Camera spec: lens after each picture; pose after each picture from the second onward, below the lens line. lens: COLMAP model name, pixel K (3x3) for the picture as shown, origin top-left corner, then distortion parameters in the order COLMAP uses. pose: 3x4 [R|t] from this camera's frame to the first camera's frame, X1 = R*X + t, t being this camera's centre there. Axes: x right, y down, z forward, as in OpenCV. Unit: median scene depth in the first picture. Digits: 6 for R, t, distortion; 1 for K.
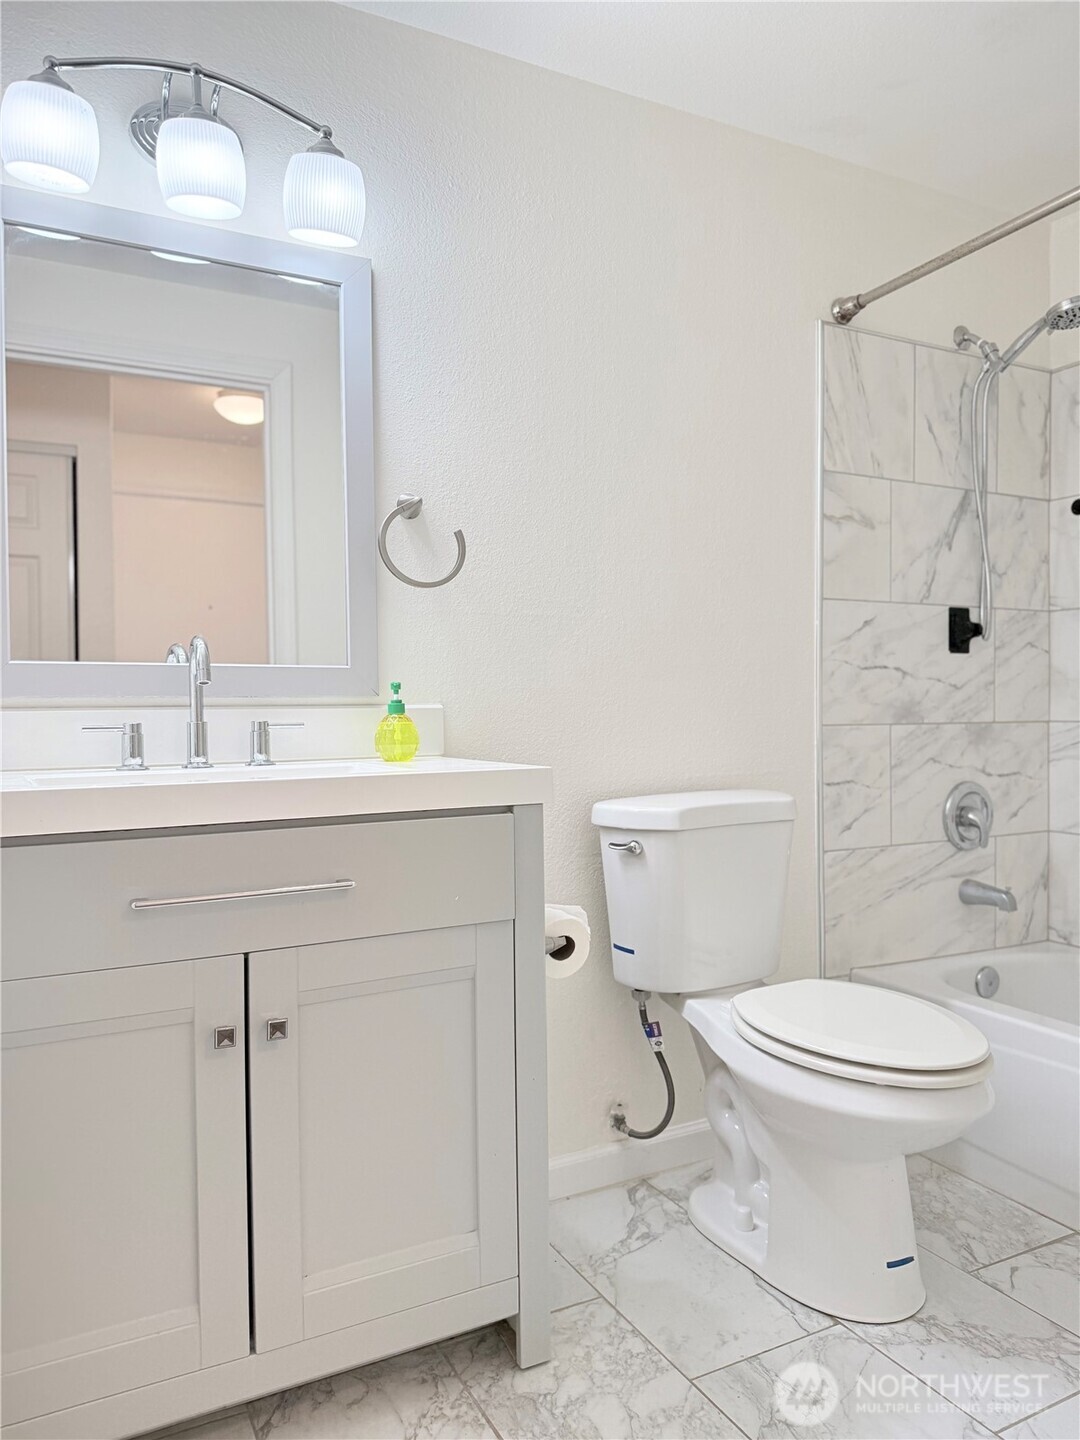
lens RADIAL K [[993.1, 0, 540.0], [0, 993.1, 720.0], [0, 0, 1]] dist [0.147500, -0.305193]
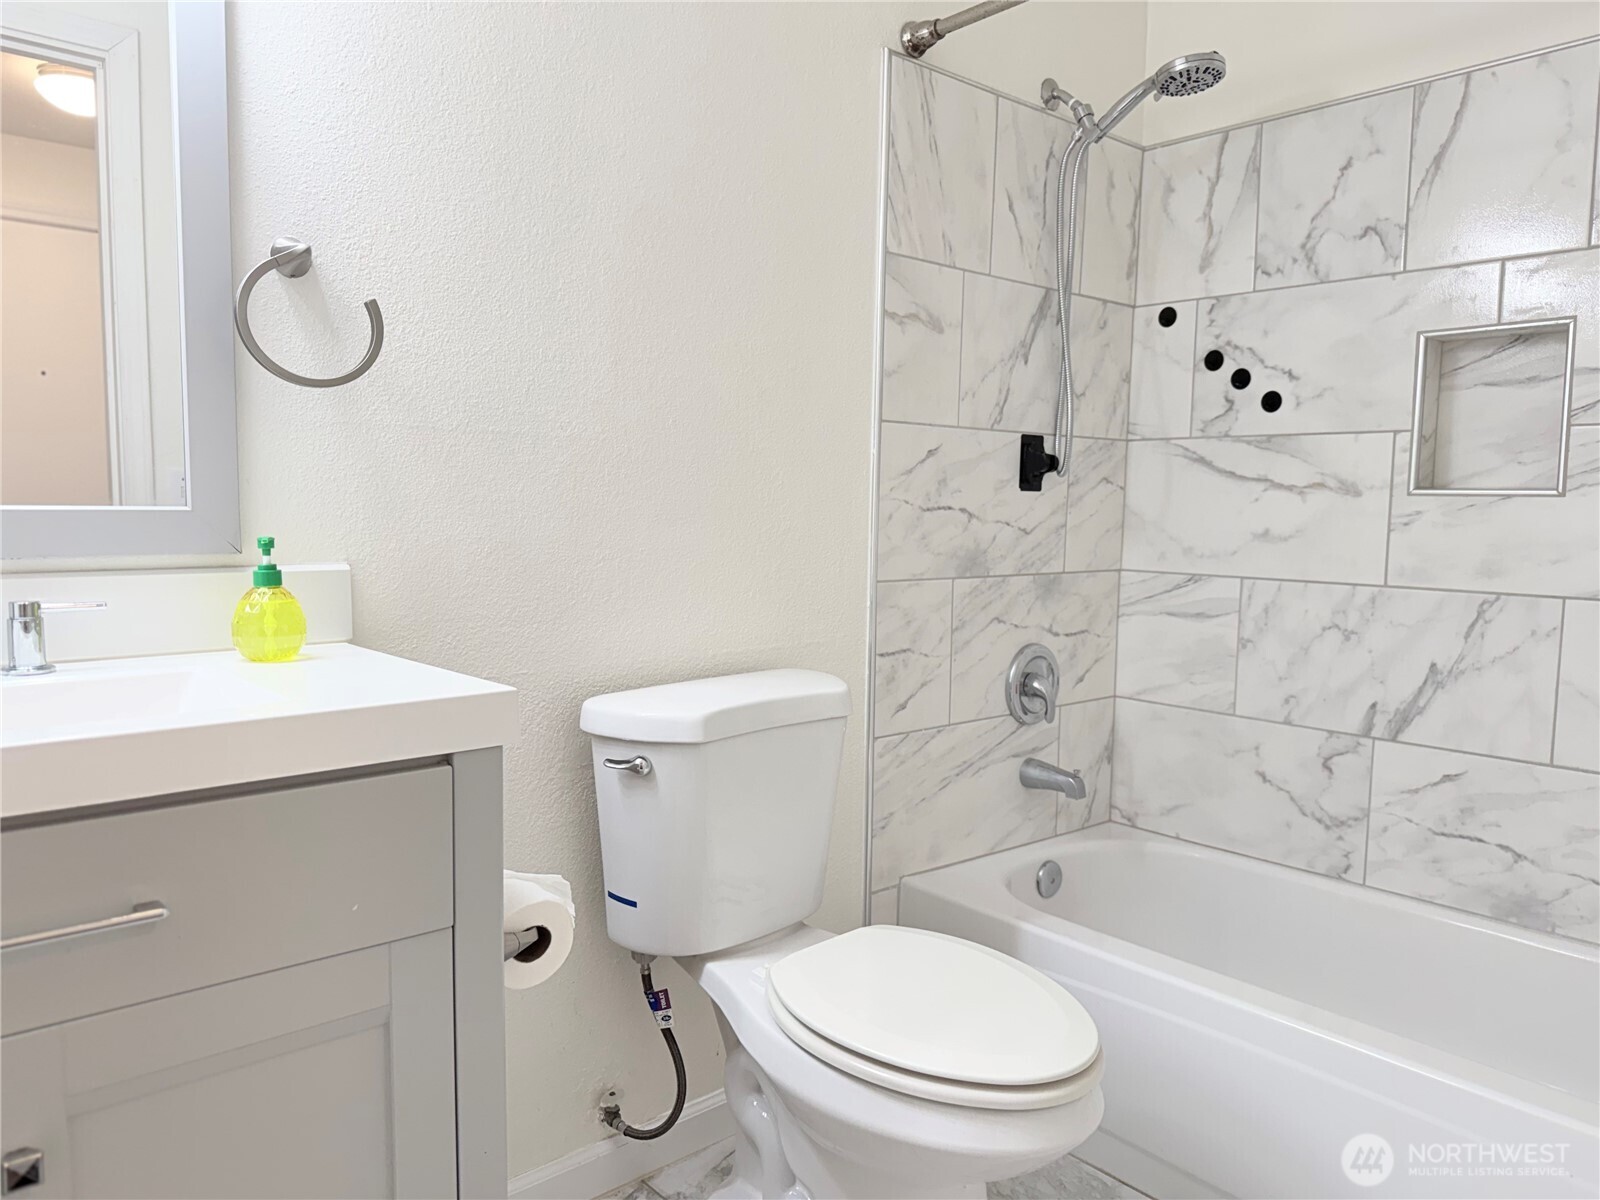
lens RADIAL K [[1103.4, 0, 800.0], [0, 1103.4, 600.0], [0, 0, 1]] dist [0.147500, -0.305193]
pose [[0.969777, 0.001160, 0.243989, 0.008934], [-0.020590, 0.996811, 0.077100, -0.046065], [-0.243121, -0.079793, 0.966708, 0.166242]]
